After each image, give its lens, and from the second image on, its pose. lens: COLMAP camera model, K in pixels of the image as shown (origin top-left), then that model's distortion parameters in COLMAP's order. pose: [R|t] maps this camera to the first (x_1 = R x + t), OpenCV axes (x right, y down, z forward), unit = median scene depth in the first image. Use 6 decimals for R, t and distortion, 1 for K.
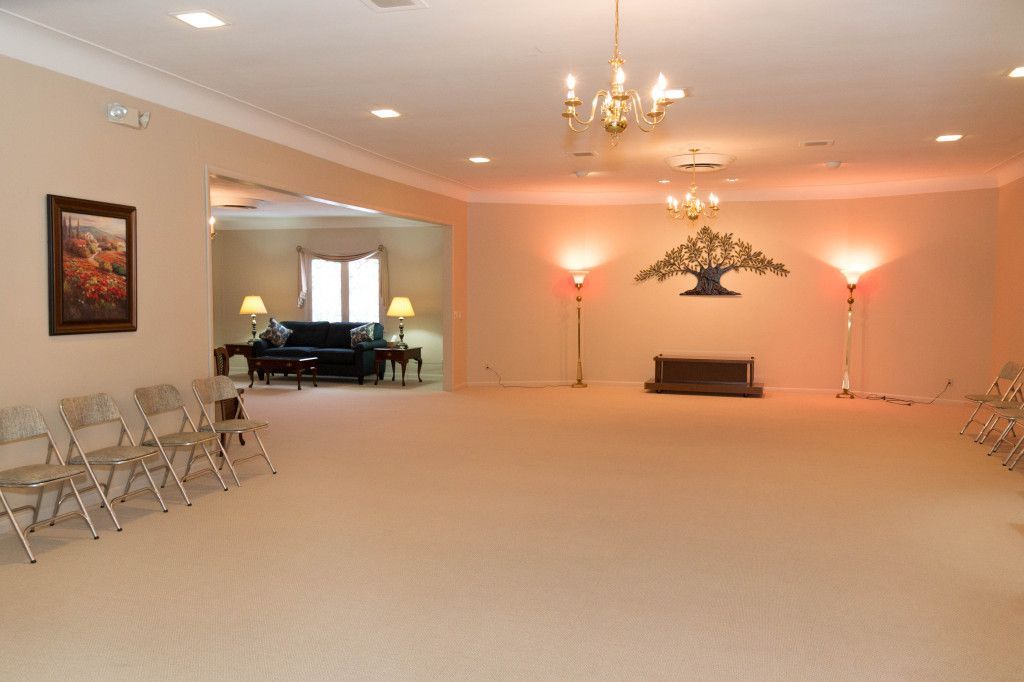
lens RADIAL K [[785.6, 0, 501.1], [0, 785.6, 340.0], [0, 0, 1]] dist [-0.003394, 0.002268]
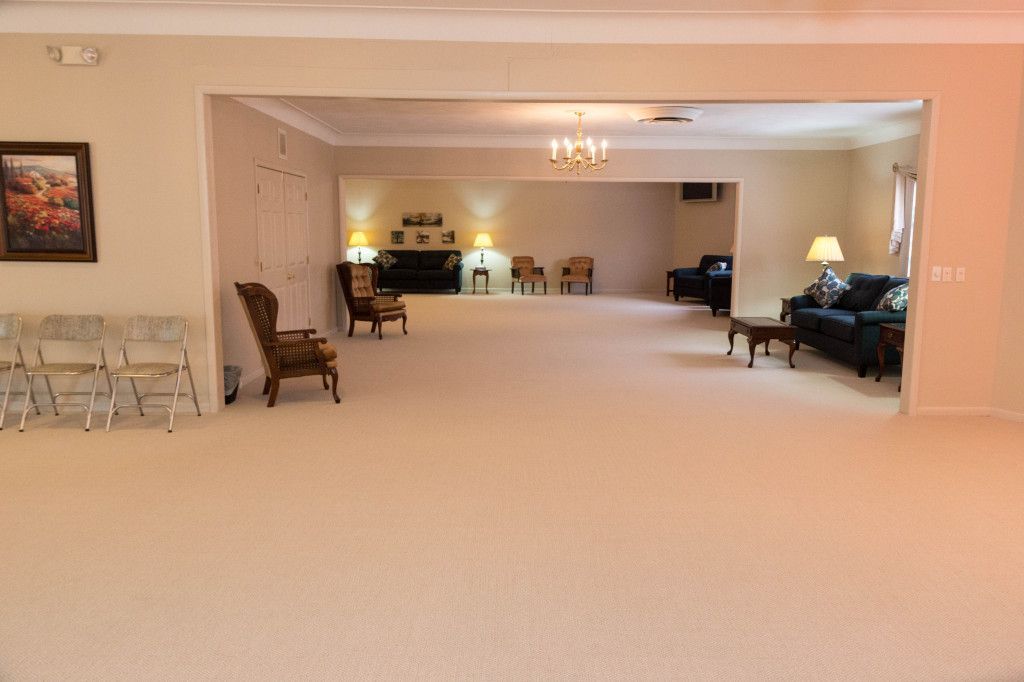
lens RADIAL K [[763.0, 0, 511.3], [0, 763.0, 325.3], [0, 0, 1]] dist [-0.001409, 0.002041]
pose [[0.318077, 0.112615, -0.941353, 0.704476], [-0.061897, 0.993268, 0.097911, -0.063424], [0.946042, 0.027123, 0.322907, 1.229775]]
